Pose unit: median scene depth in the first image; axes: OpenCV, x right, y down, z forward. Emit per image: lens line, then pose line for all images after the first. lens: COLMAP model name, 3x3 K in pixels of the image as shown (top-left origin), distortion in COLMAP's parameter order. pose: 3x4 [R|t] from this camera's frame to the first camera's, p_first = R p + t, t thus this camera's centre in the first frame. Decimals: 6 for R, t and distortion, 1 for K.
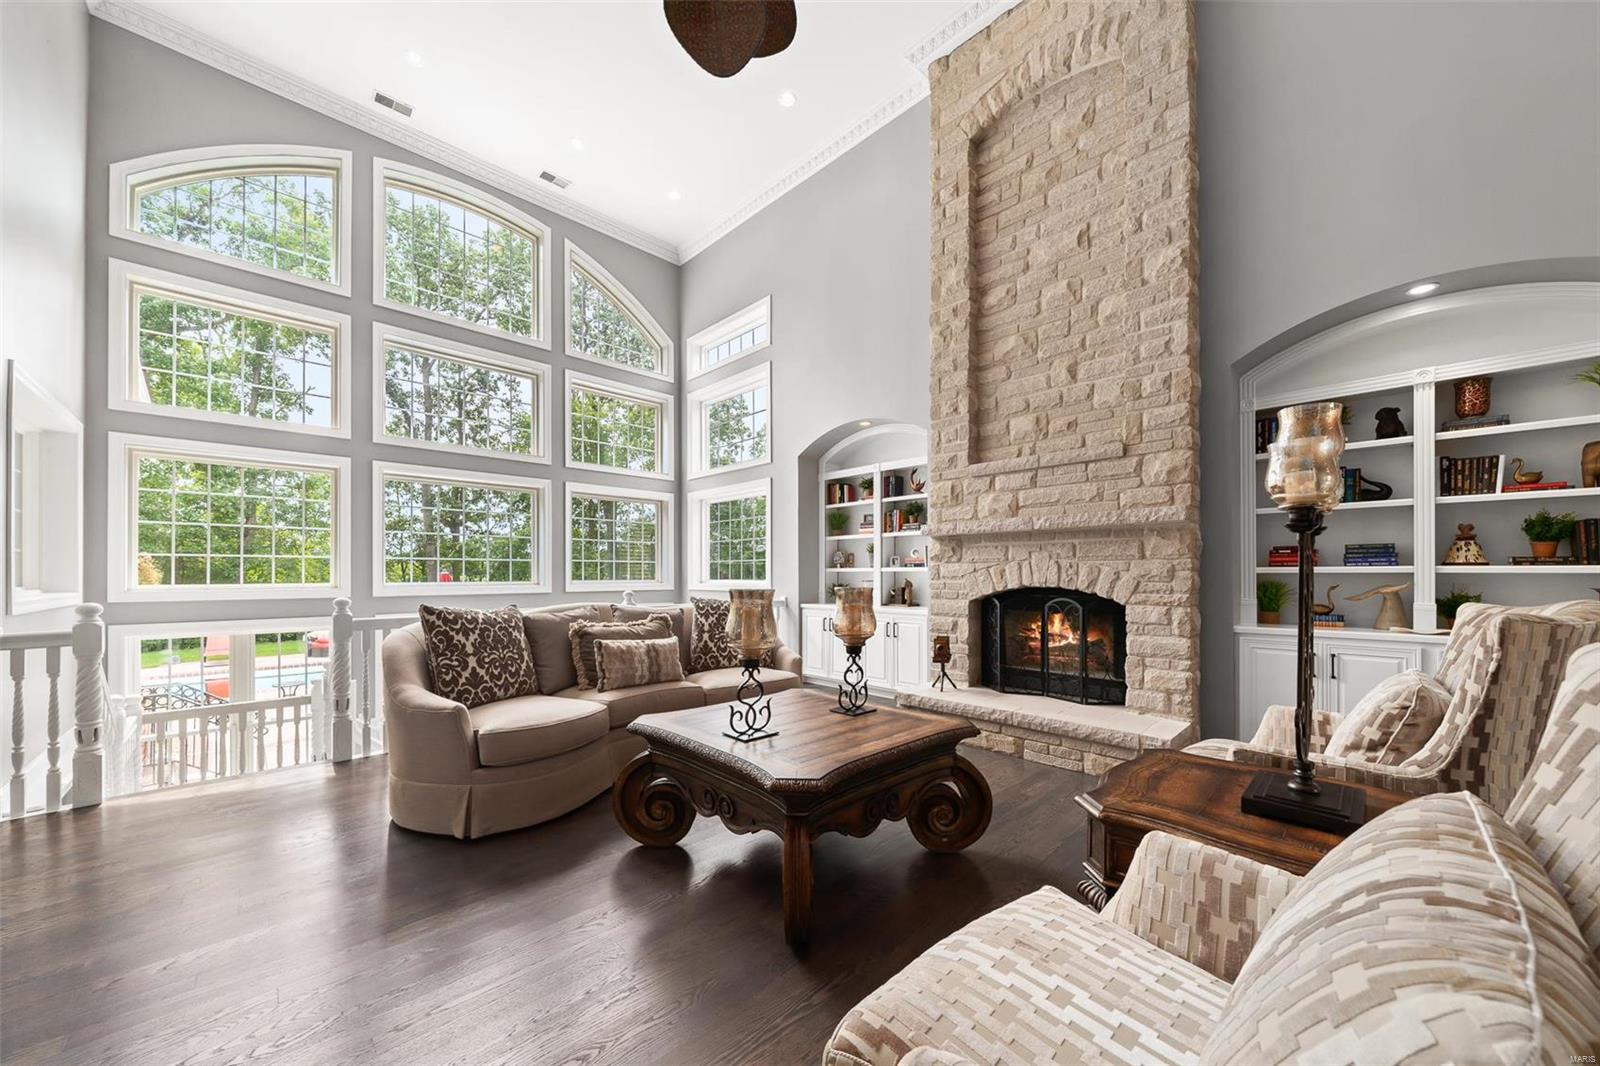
lens RADIAL K [[564.0, 0, 791.1], [0, 564.0, 570.2], [0, 0, 1]] dist [-0.002029, -0.001238]
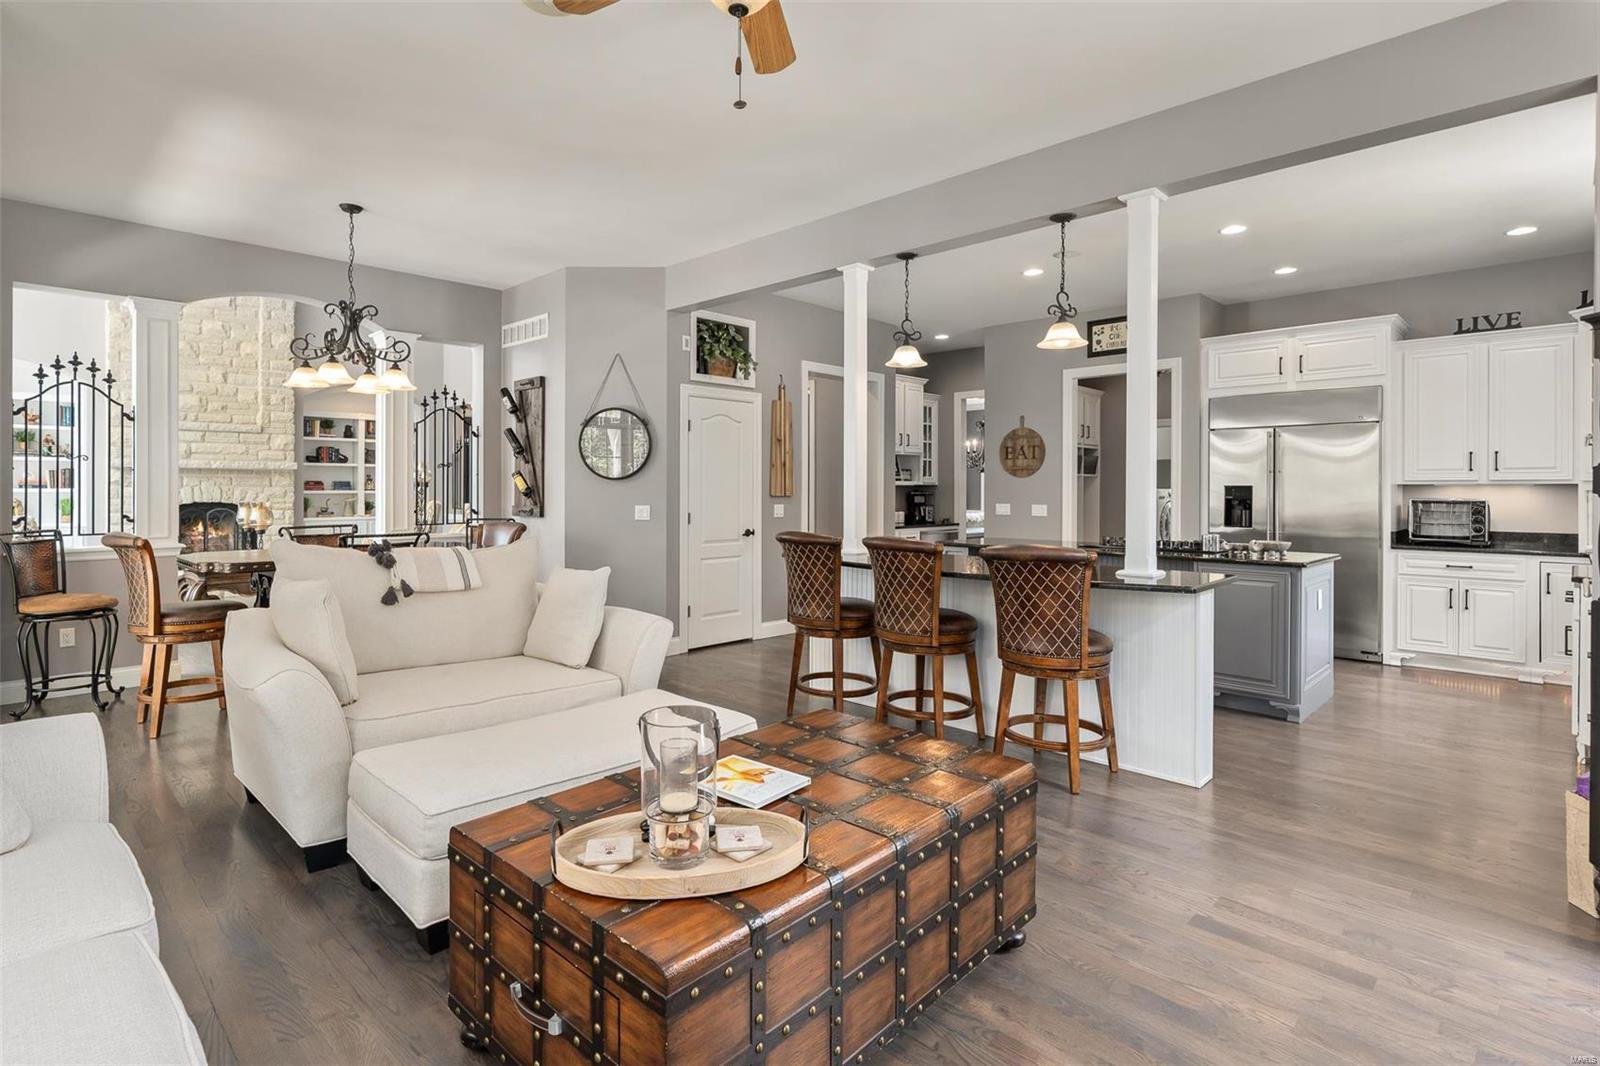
lens RADIAL K [[784.5, 0, 787.1], [0, 784.5, 484.3], [0, 0, 1]] dist [-0.004873, -0.000545]
pose [[-0.032727, 0.008175, 0.999431, -1.952093], [-0.002496, 0.999963, -0.008261, -0.008937], [-0.999461, -0.002764, -0.032705, -0.645399]]
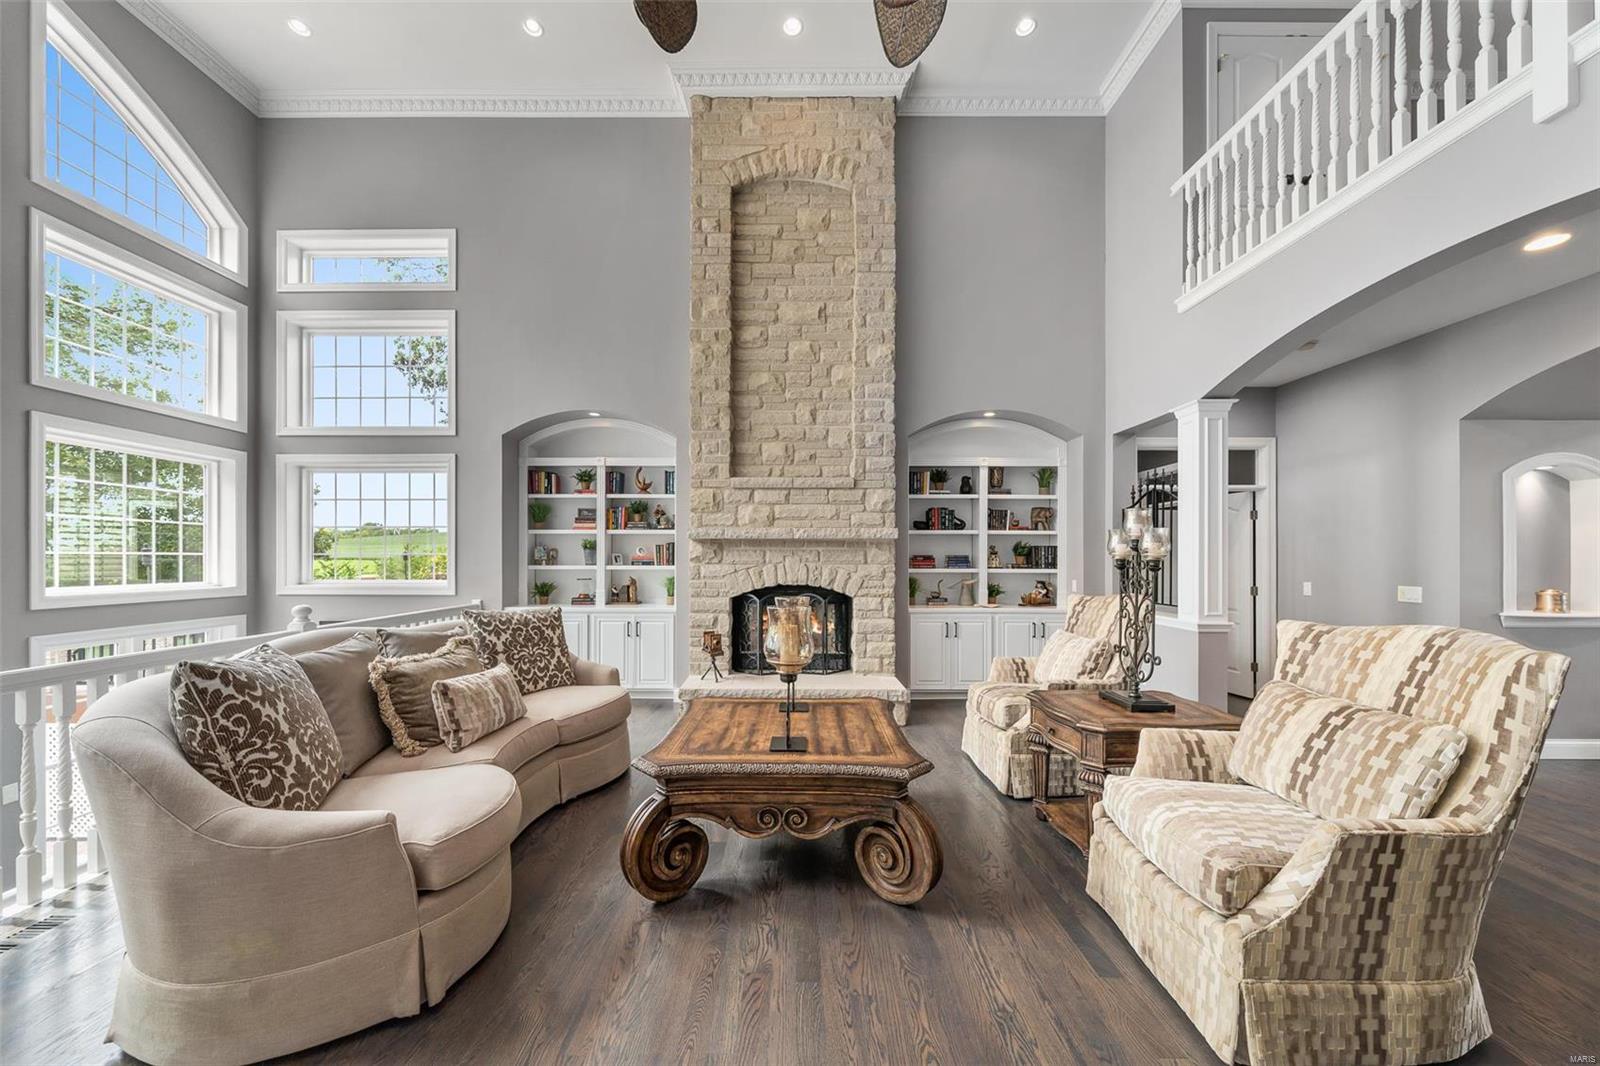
lens RADIAL K [[564.0, 0, 781.9], [0, 564.0, 557.3], [0, 0, 1]] dist [-0.002029, -0.001238]
pose [[0.704724, 0.004032, 0.709470, -0.455075], [-0.007470, 0.999971, 0.001738, -0.033162], [-0.709442, -0.006524, 0.704733, 0.149238]]
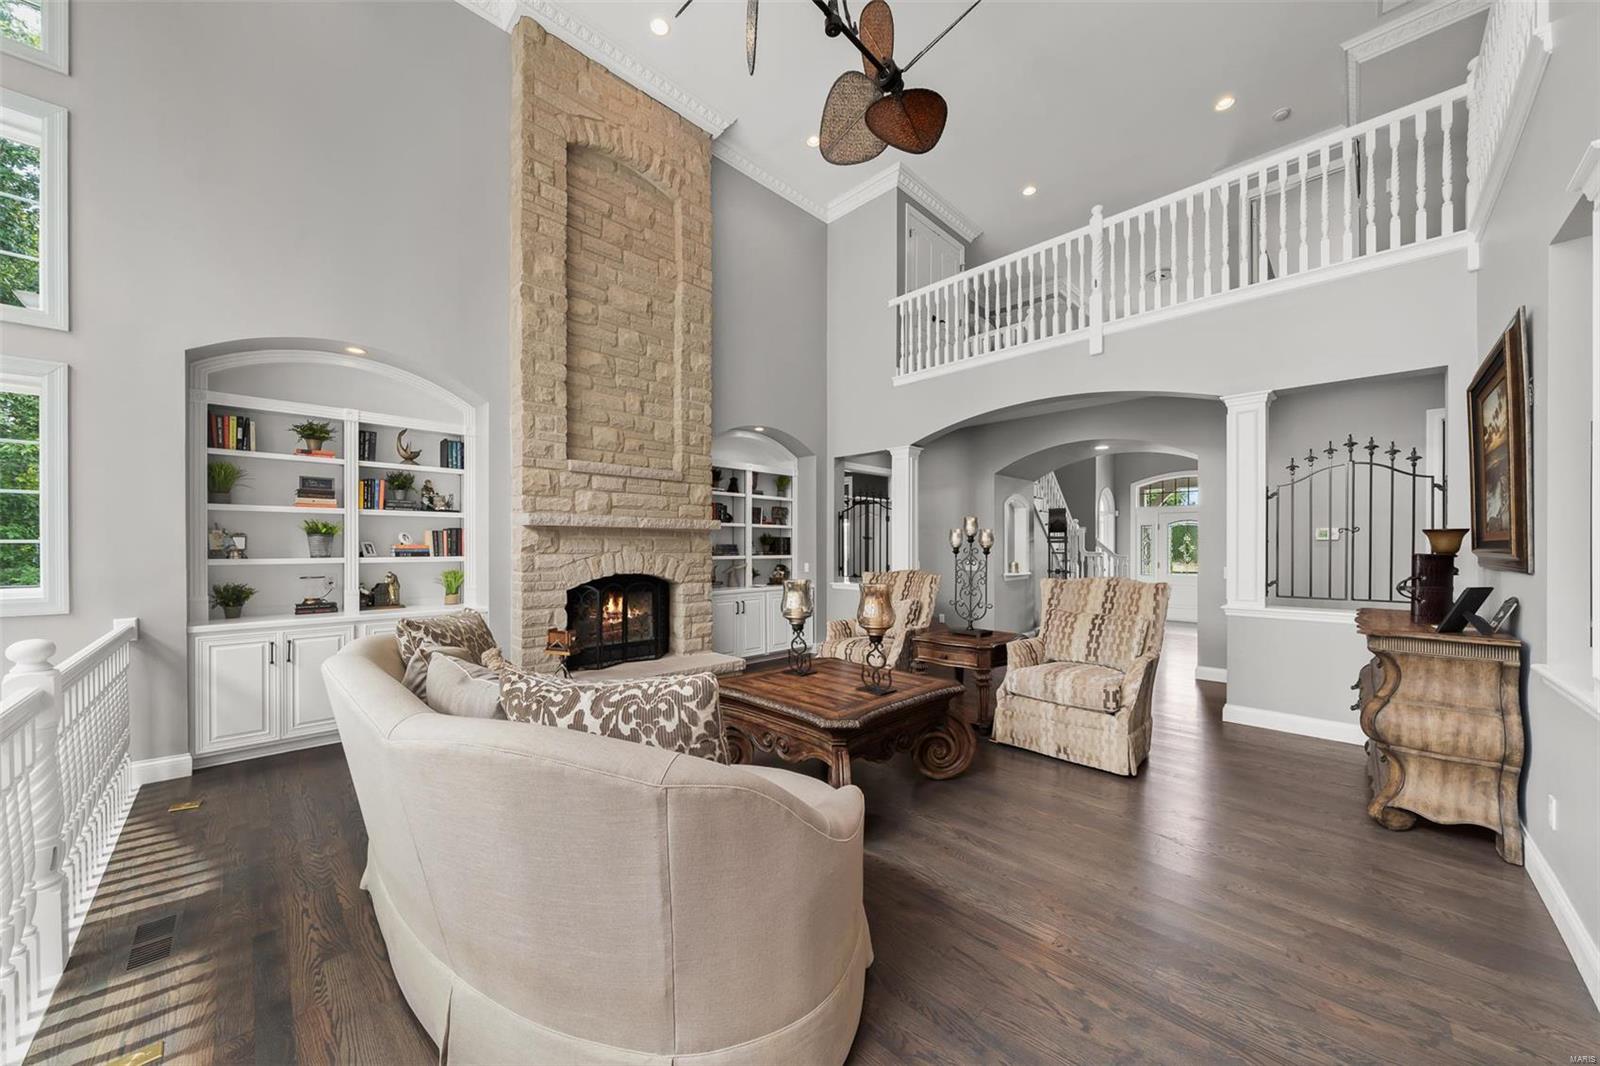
lens RADIAL K [[564.0, 0, 779.4], [0, 564.0, 548.5], [0, 0, 1]] dist [-0.002029, -0.001238]
pose [[0.006345, -0.000616, 0.999980, -0.794192], [-0.006374, 0.999979, 0.000656, -0.029592], [-0.999960, -0.006378, 0.006341, 0.674128]]
